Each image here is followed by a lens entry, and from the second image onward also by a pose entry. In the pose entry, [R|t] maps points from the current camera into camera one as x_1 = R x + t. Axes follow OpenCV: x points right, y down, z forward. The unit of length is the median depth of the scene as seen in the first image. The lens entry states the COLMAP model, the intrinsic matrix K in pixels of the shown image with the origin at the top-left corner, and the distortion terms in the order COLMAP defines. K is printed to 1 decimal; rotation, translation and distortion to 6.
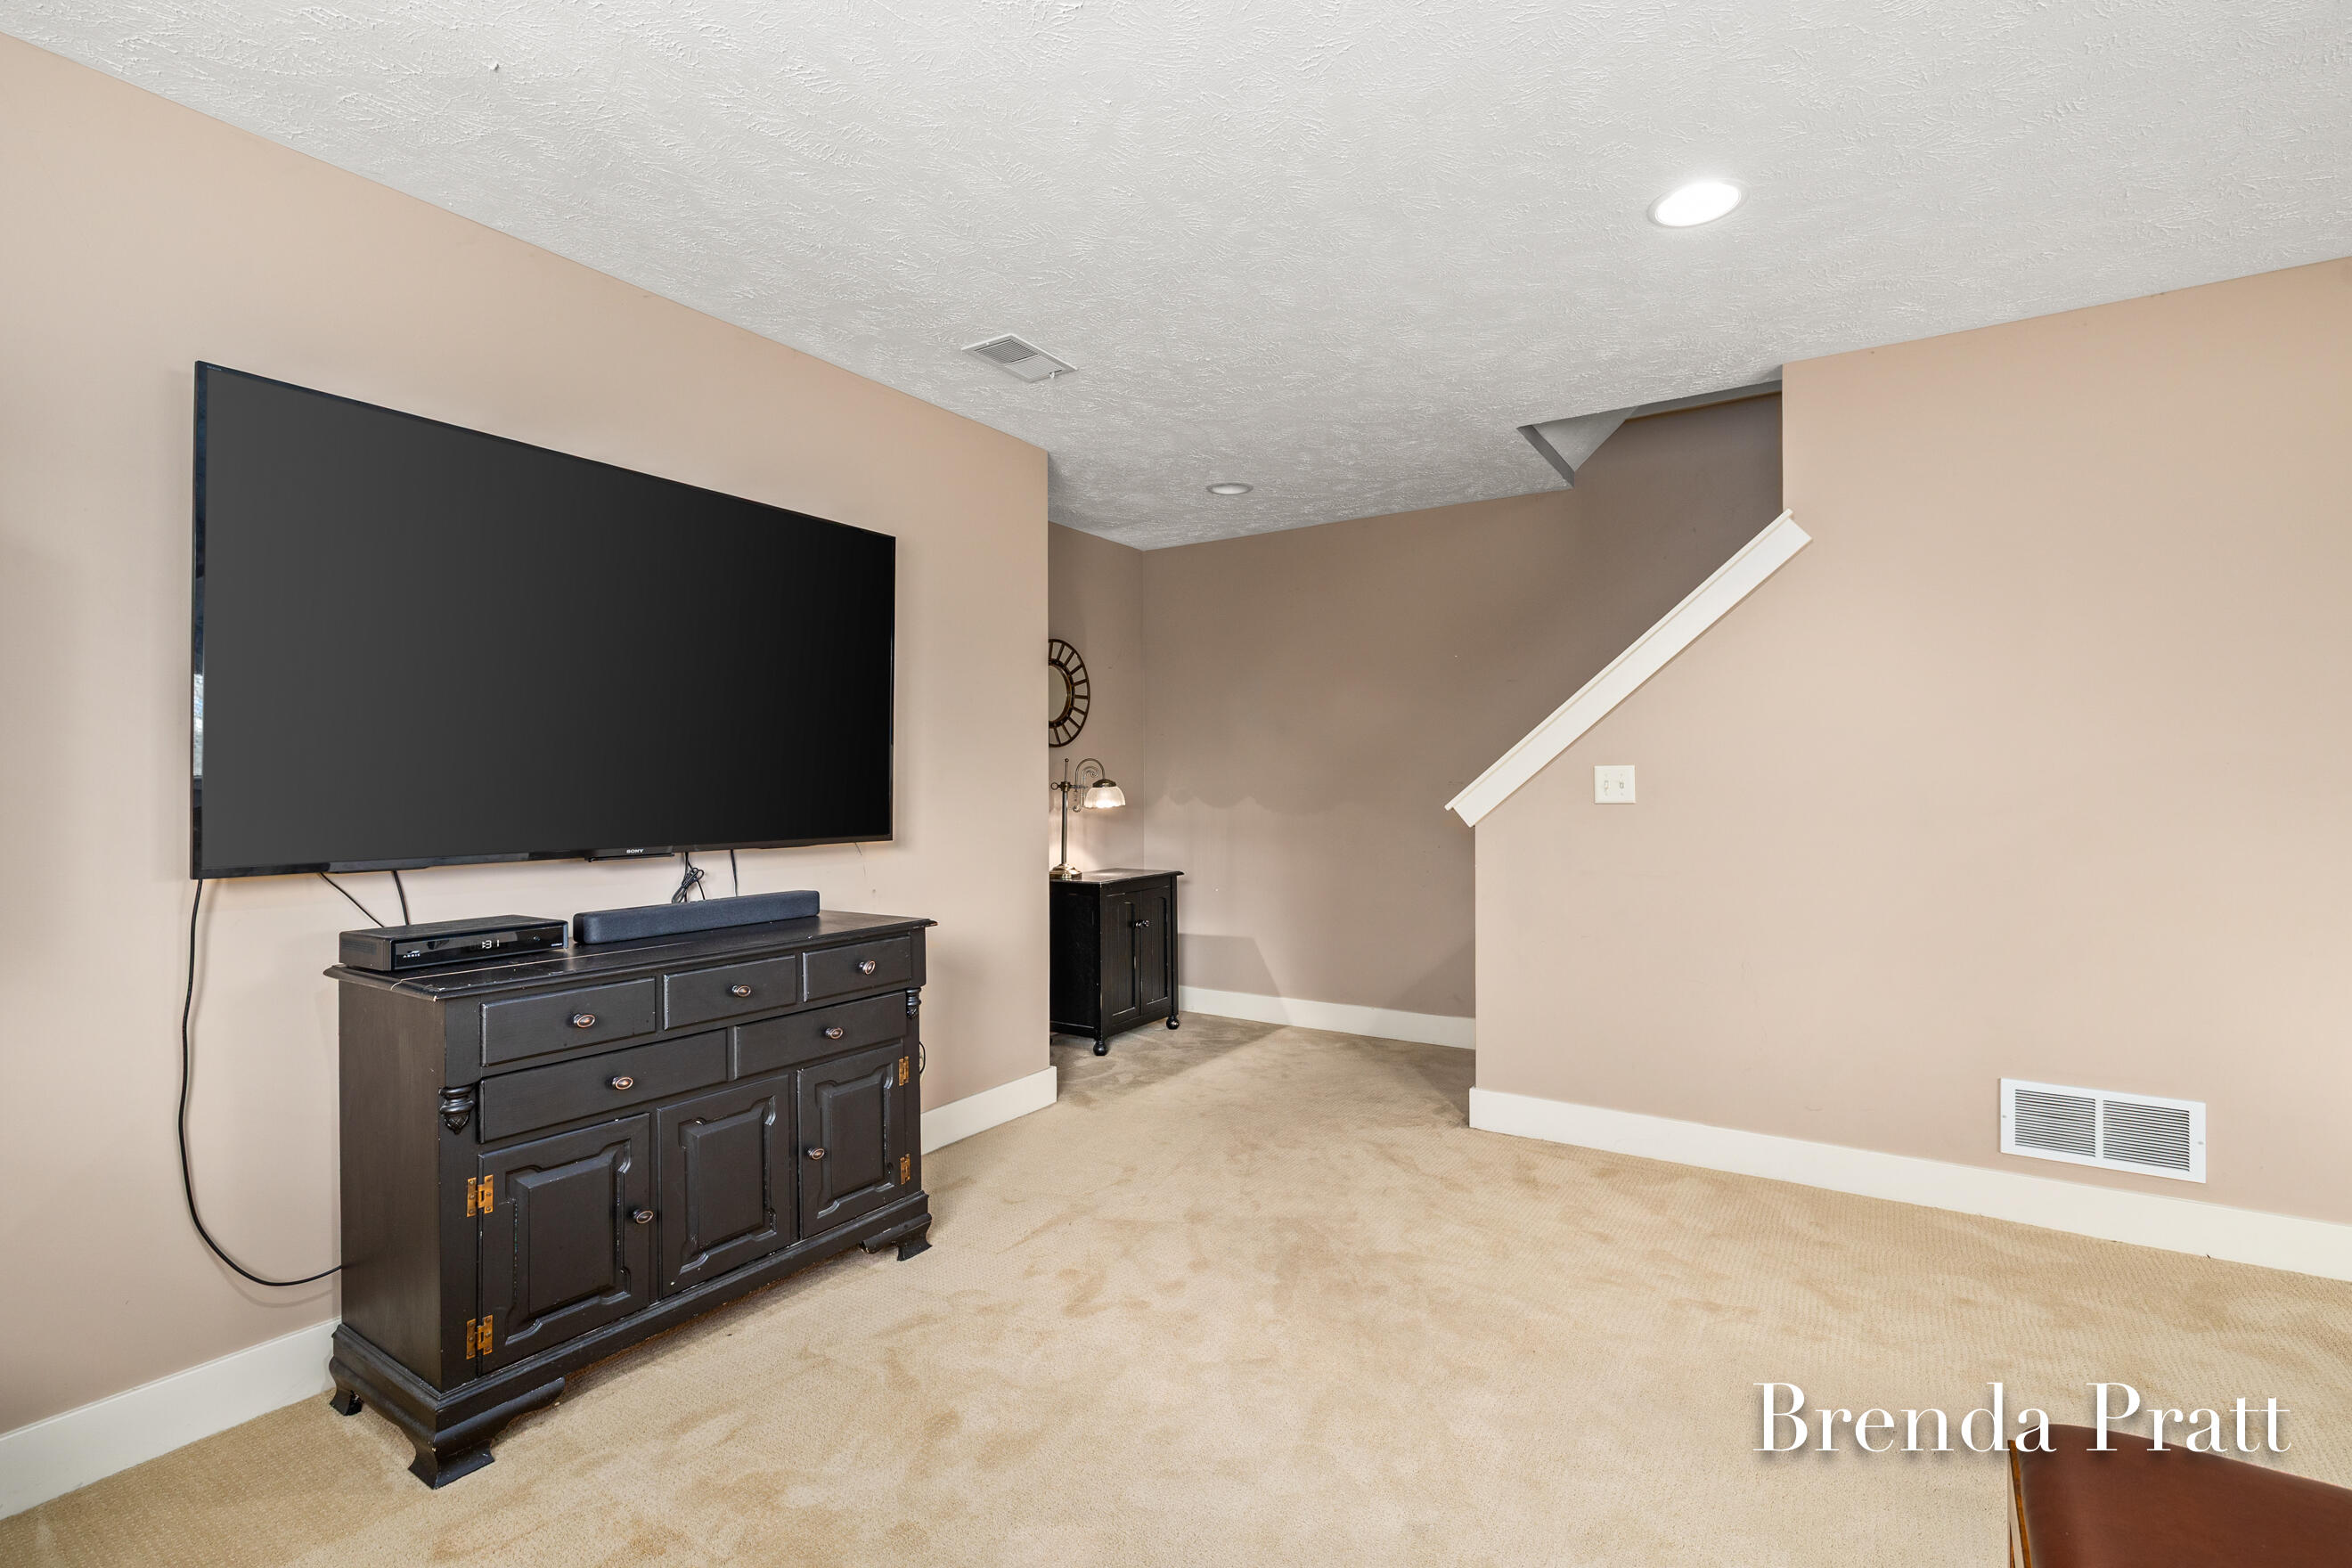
lens RADIAL K [[1074.4, 0, 1169.7], [0, 1074.4, 786.8], [0, 0, 1]] dist [0.002444, 0.000354]
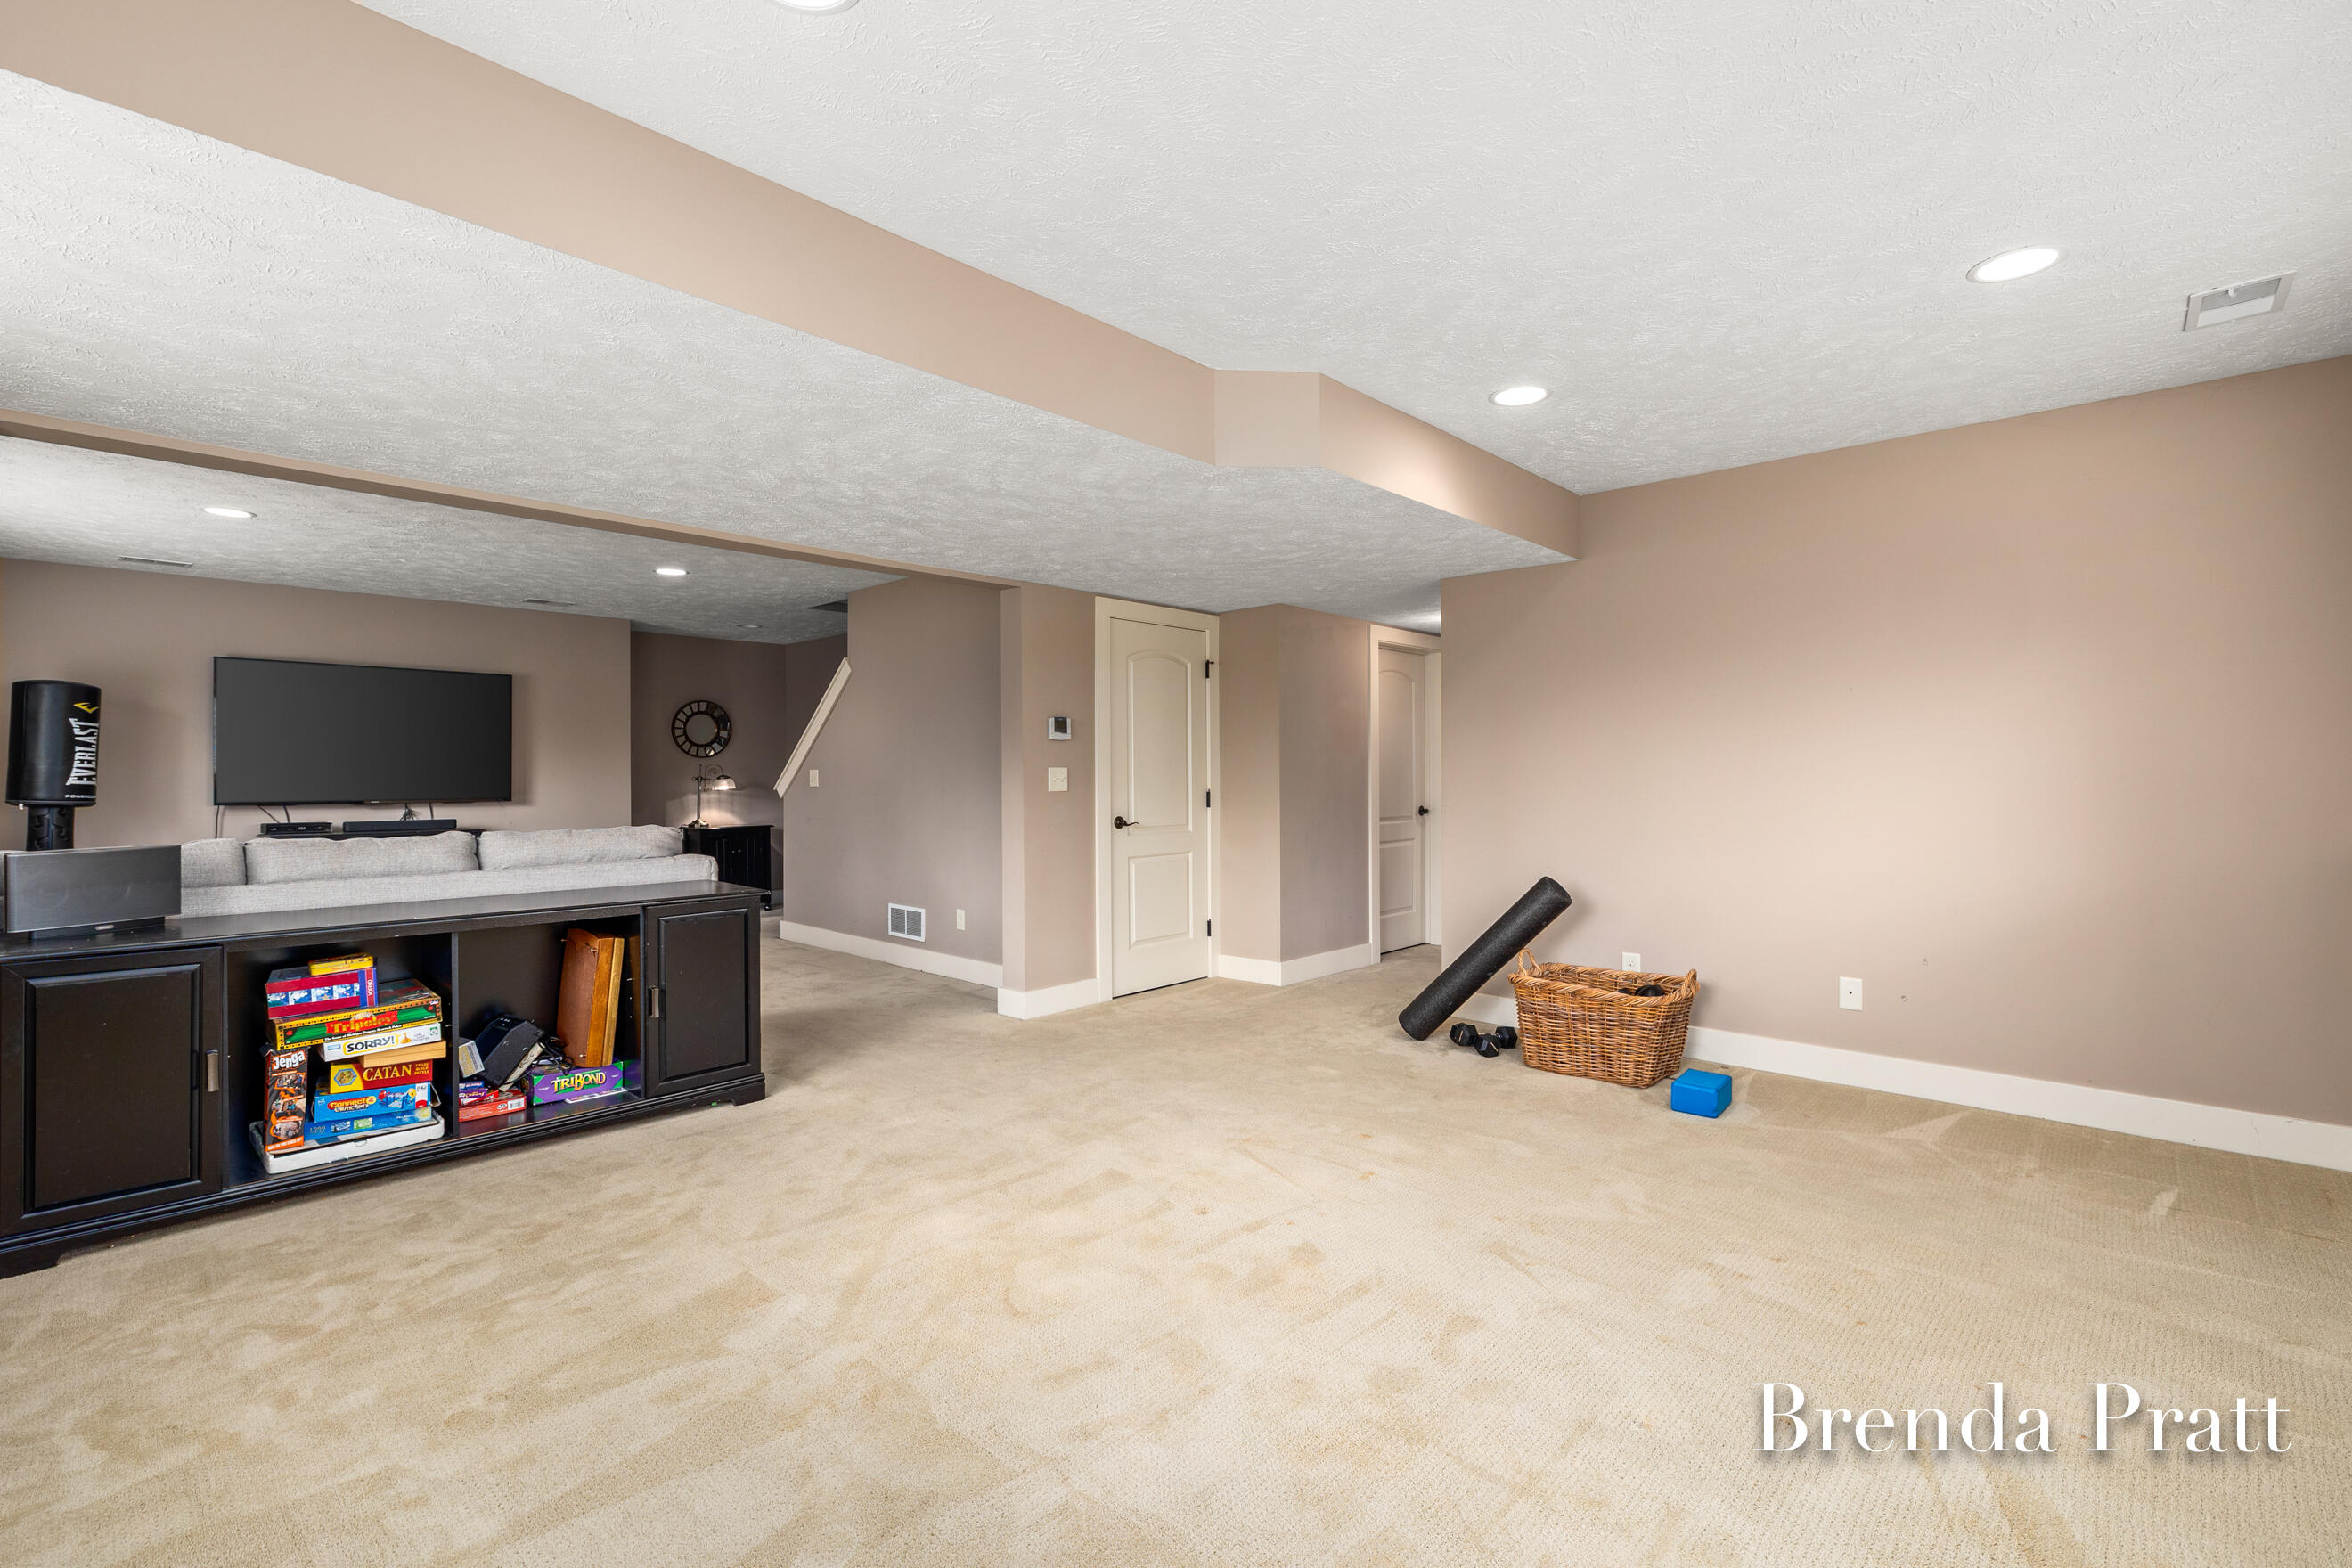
lens RADIAL K [[1074.4, 0, 1185.2], [0, 1074.4, 774.3], [0, 0, 1]] dist [0.002444, 0.000354]
pose [[0.984405, 0.004889, -0.175852, 1.835622], [-0.005707, 0.999975, -0.004148, -0.008584], [0.175827, 0.005087, 0.984408, -1.225341]]
